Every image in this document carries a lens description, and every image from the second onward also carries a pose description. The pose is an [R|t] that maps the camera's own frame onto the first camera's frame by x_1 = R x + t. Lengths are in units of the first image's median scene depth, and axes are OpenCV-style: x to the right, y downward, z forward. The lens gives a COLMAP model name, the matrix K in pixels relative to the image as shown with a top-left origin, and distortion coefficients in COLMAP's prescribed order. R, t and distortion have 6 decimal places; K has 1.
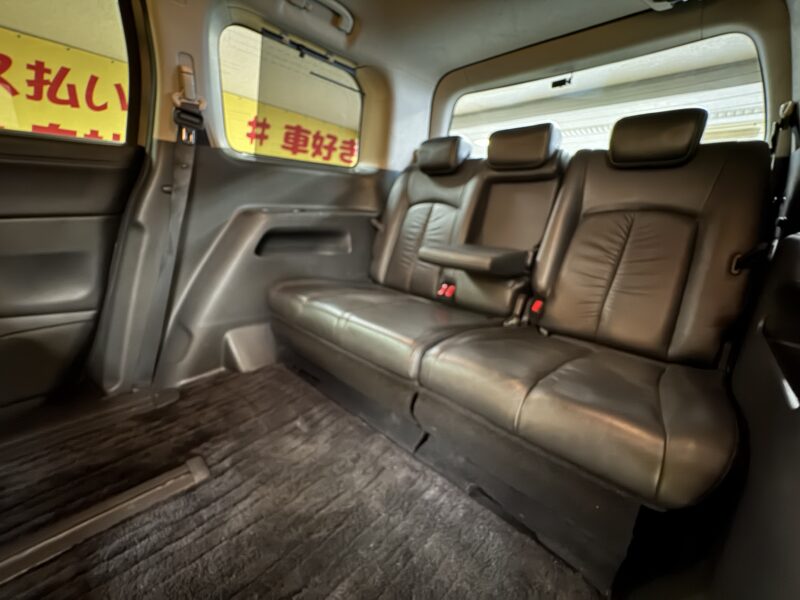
lens RADIAL K [[311.1, 0, 403.7], [0, 311.1, 302.9], [0, 0, 1]] dist [-0.001411, -0.000143]
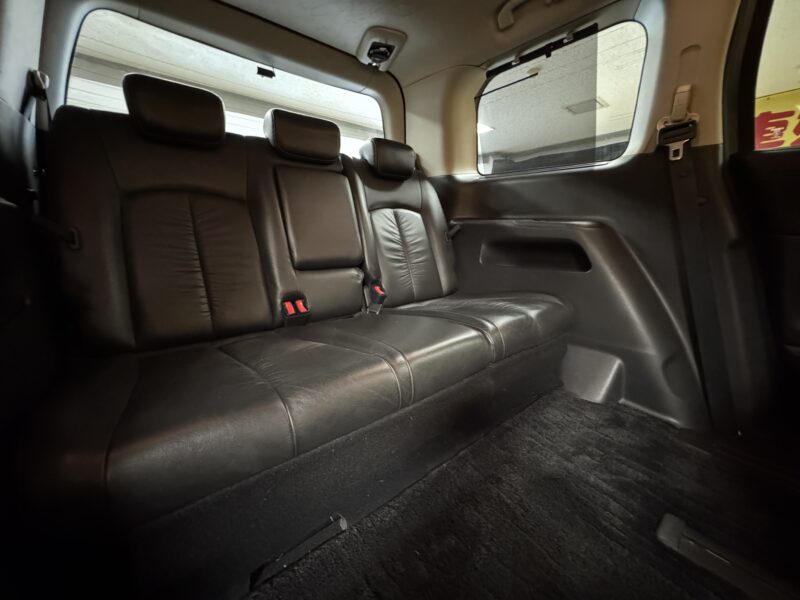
lens RADIAL K [[311.1, 0, 403.7], [0, 311.1, 302.9], [0, 0, 1]] dist [-0.001411, -0.000143]
pose [[0.158396, -0.342276, 0.926152, -0.586011], [0.246451, 0.922010, 0.298596, -0.225326], [-0.956124, 0.180954, 0.230397, 0.493705]]
